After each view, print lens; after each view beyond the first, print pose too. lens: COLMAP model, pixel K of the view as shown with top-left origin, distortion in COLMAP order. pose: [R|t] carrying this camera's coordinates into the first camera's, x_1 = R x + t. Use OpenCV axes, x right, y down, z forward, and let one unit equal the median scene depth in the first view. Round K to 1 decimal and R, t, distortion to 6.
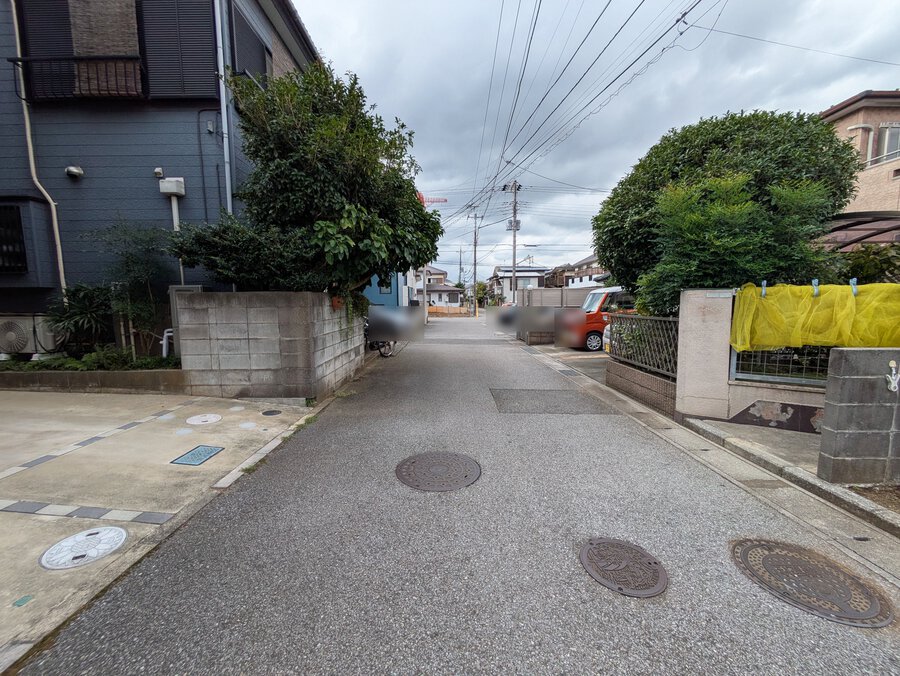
lens RADIAL K [[355.9, 0, 449.4], [0, 355.9, 336.3], [0, 0, 1]] dist [-0.007642, 0.004178]
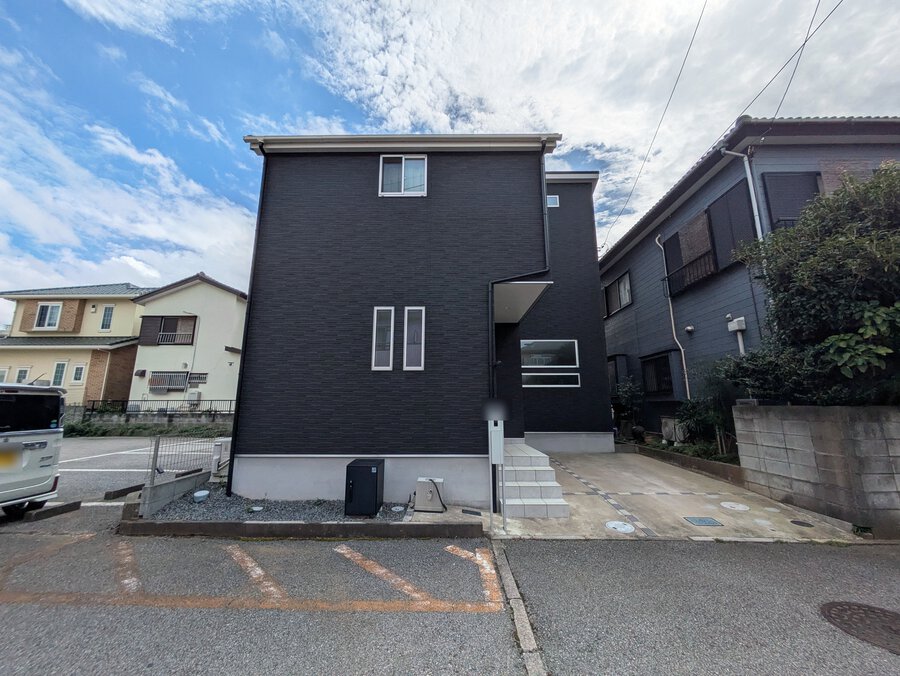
lens RADIAL K [[355.9, 0, 449.4], [0, 355.9, 336.3], [0, 0, 1]] dist [-0.007642, 0.004178]
pose [[-0.010342, -0.183066, -0.983046, 0.628907], [-0.096730, 0.978671, -0.181234, -0.034449], [0.995257, 0.093216, -0.027829, -0.055023]]
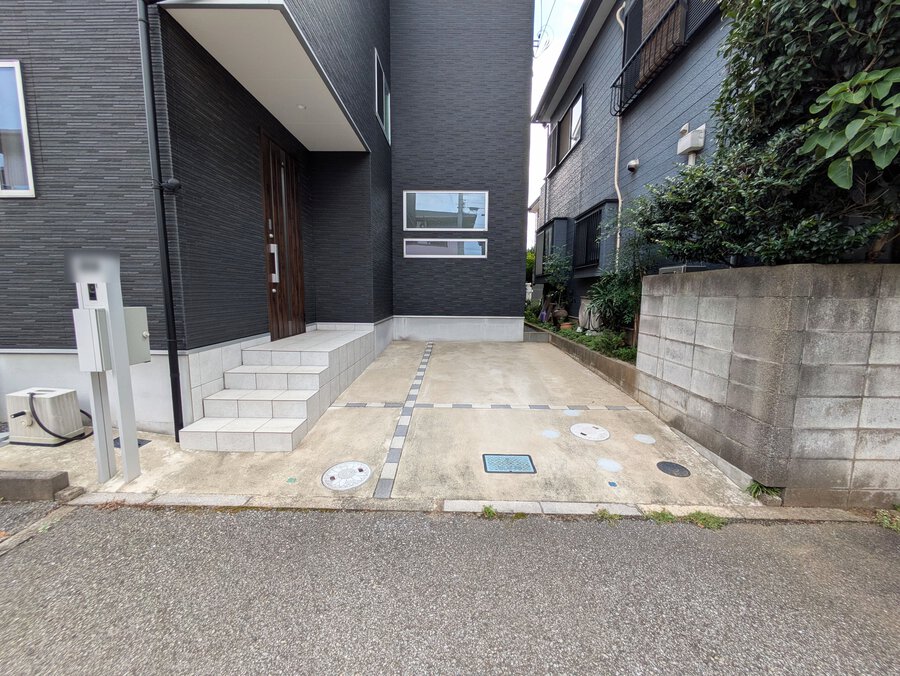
lens RADIAL K [[355.9, 0, 449.4], [0, 355.9, 336.3], [0, 0, 1]] dist [-0.007642, 0.004178]
pose [[-0.012308, 0.133201, -0.991013, 0.077483], [-0.105356, 0.985398, 0.133755, -0.049005], [0.994358, 0.106056, 0.001906, 0.580964]]
